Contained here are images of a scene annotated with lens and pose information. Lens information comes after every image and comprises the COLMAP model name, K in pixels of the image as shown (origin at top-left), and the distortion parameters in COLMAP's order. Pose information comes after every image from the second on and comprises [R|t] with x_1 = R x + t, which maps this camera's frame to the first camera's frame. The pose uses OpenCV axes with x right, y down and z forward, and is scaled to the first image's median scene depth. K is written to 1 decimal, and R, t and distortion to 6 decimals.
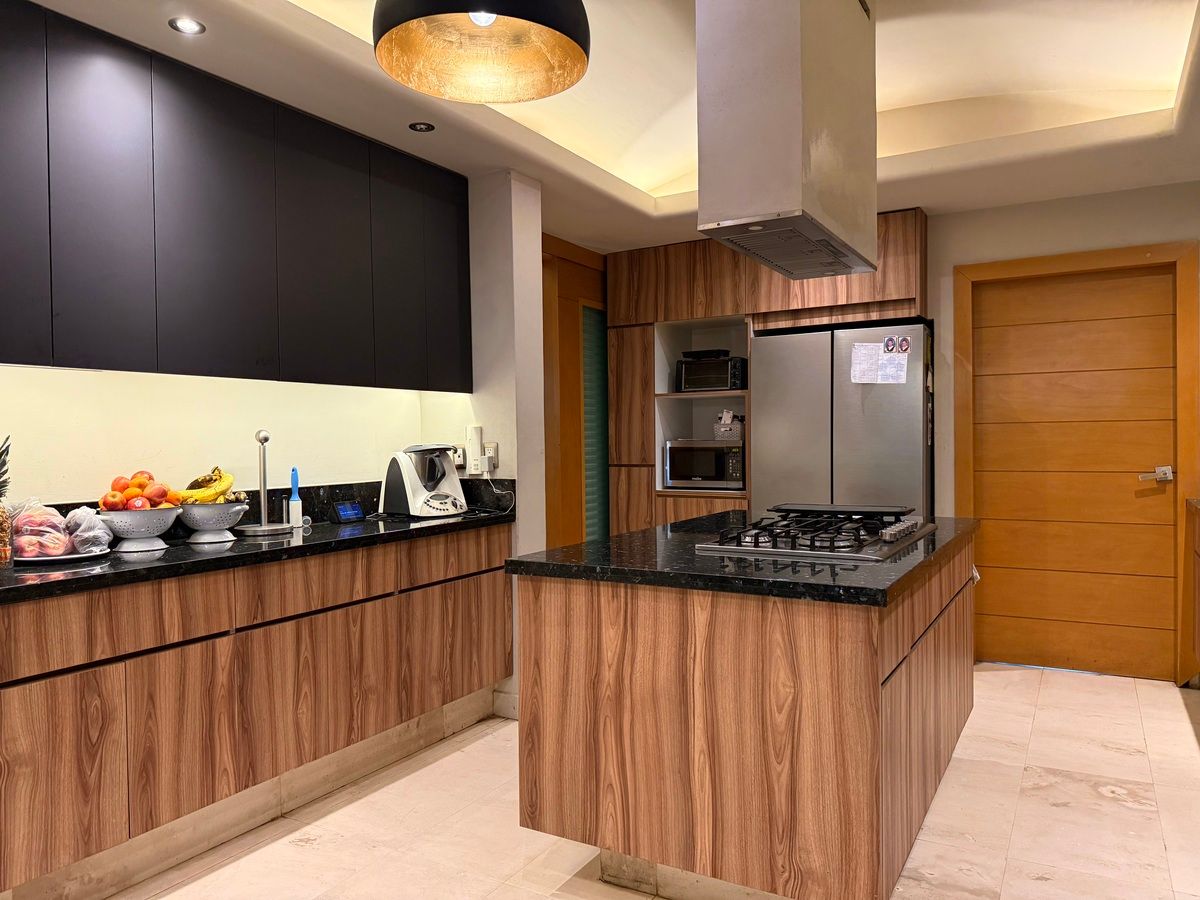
lens RADIAL K [[841.0, 0, 597.5], [0, 841.0, 448.7], [0, 0, 1]] dist [0.046156, -0.059847]
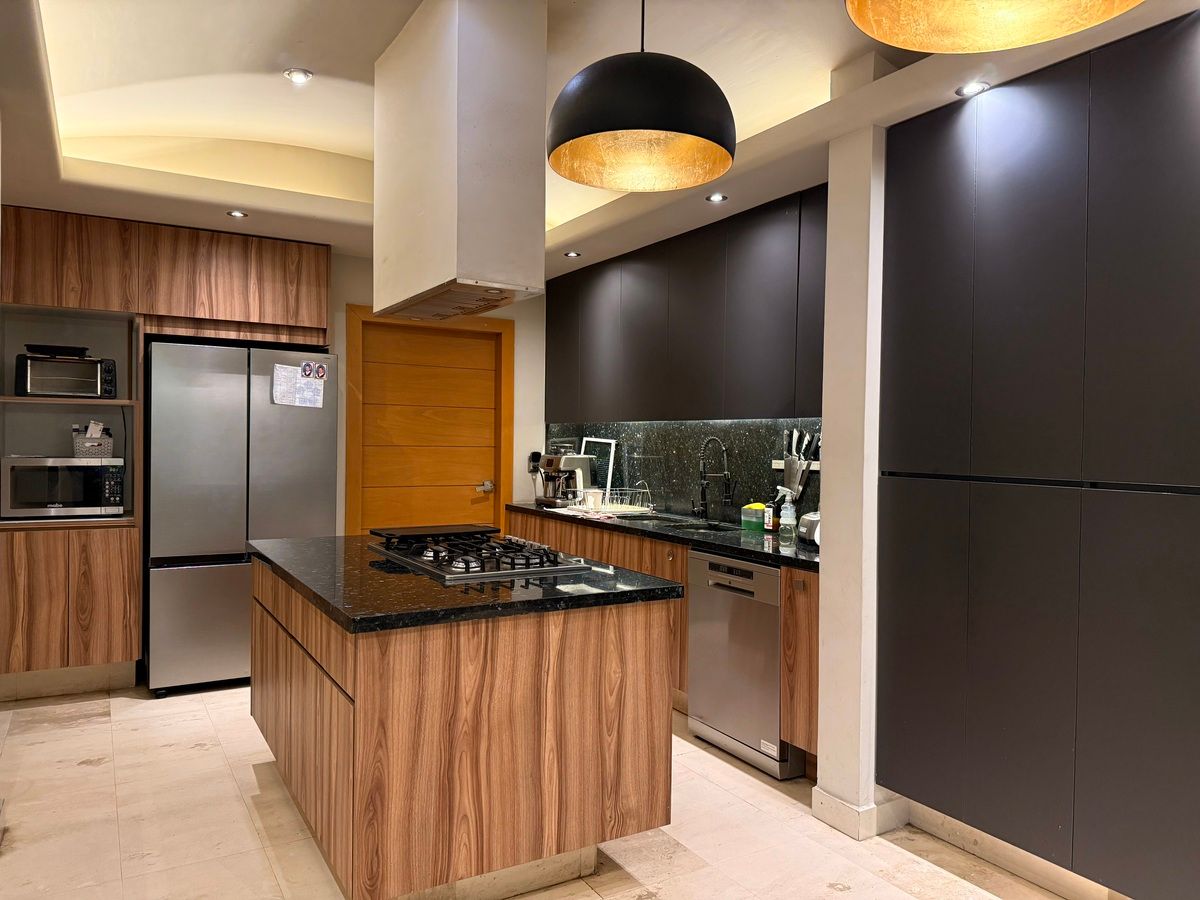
lens RADIAL K [[841.0, 0, 605.8], [0, 841.0, 447.2], [0, 0, 1]] dist [0.046156, -0.059847]
pose [[0.466978, 0.012069, 0.884186, -0.822233], [-0.012778, 0.999895, -0.006900, -0.049047], [-0.884176, -0.008076, 0.467083, 0.367038]]
